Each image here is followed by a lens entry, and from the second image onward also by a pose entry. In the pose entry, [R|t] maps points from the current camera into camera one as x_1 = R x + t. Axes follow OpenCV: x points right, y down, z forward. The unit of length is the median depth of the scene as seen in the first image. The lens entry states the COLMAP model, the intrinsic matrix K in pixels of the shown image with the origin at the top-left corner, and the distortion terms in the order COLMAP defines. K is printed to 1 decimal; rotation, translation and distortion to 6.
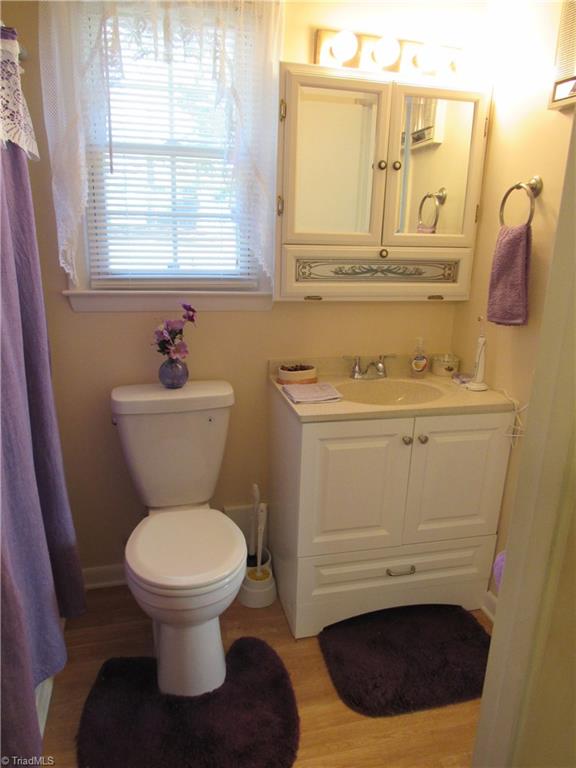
lens RADIAL K [[552.3, 0, 289.1], [0, 552.3, 383.8], [0, 0, 1]] dist [-0.027198, 0.007757]
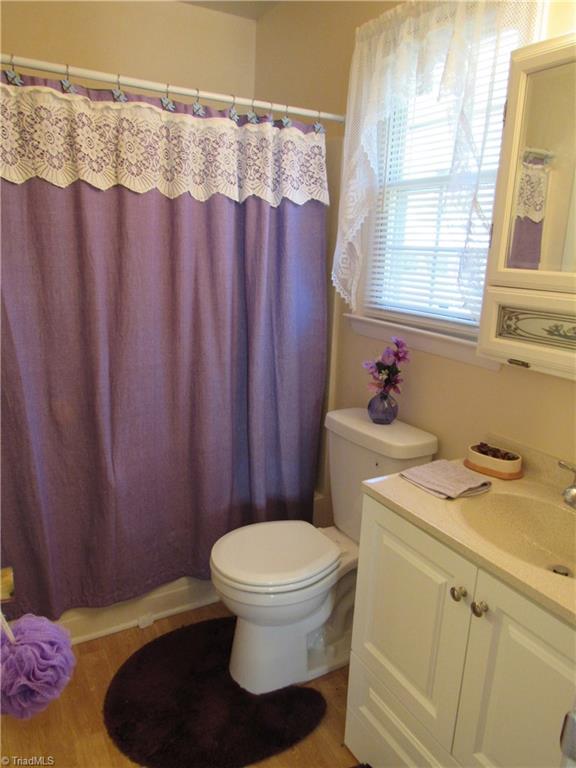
lens RADIAL K [[552.3, 0, 288.4], [0, 552.3, 386.2], [0, 0, 1]] dist [-0.027198, 0.007757]
pose [[0.268548, 0.218832, -0.938080, 0.648786], [-0.290338, 0.946953, 0.137786, -0.141958], [0.918469, 0.235358, 0.317838, 0.523699]]
